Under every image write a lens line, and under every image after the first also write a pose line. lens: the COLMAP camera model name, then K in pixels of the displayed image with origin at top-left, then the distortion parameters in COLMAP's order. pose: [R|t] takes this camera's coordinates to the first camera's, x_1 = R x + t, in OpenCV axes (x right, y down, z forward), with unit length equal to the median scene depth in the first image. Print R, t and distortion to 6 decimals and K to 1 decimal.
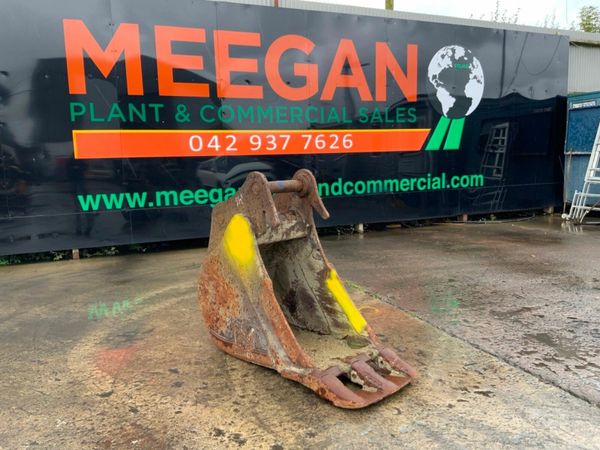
lens RADIAL K [[494.8, 0, 298.3], [0, 494.8, 228.9], [0, 0, 1]] dist [0.091586, -0.185915]
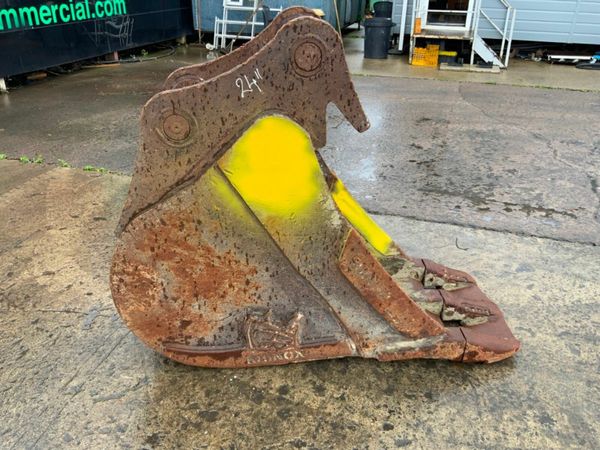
lens RADIAL K [[501.3, 0, 300.0], [0, 501.3, 225.0], [0, 0, 1]] dist [0.031526, -0.057351]
pose [[0.628772, -0.316208, 0.710393, -0.472753], [0.073176, 0.933591, 0.350789, -0.098014], [-0.774139, -0.168583, 0.610155, 0.669505]]
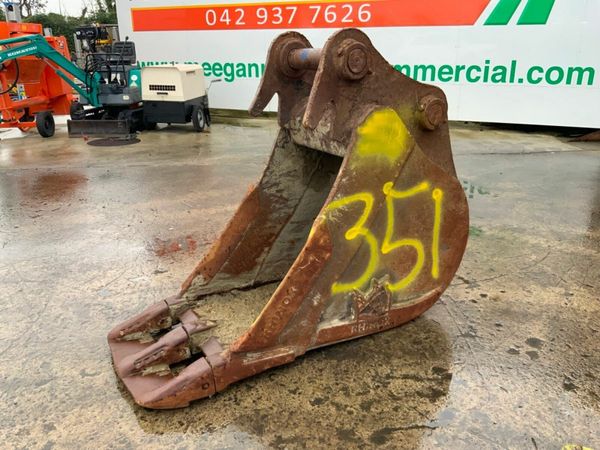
lens RADIAL K [[494.8, 0, 298.3], [0, 494.8, 228.9], [0, 0, 1]] dist [0.091586, -0.185915]
pose [[-0.215046, 0.367932, -0.904644, 0.599992], [-0.122553, 0.908827, 0.398766, -0.138487], [0.968884, 0.196619, -0.150348, 1.132891]]
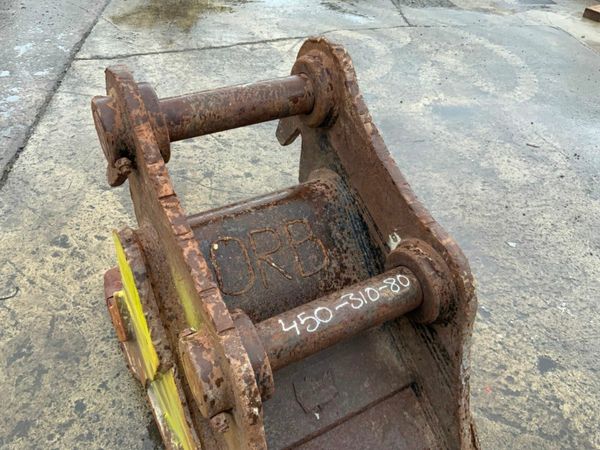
lens RADIAL K [[494.8, 0, 298.3], [0, 494.8, 228.9], [0, 0, 1]] dist [0.091586, -0.185915]
pose [[-0.970809, -0.159459, 0.179175, -0.141368], [0.022429, 0.683385, 0.729714, -0.258708], [-0.238805, 0.712431, -0.659859, 1.271175]]
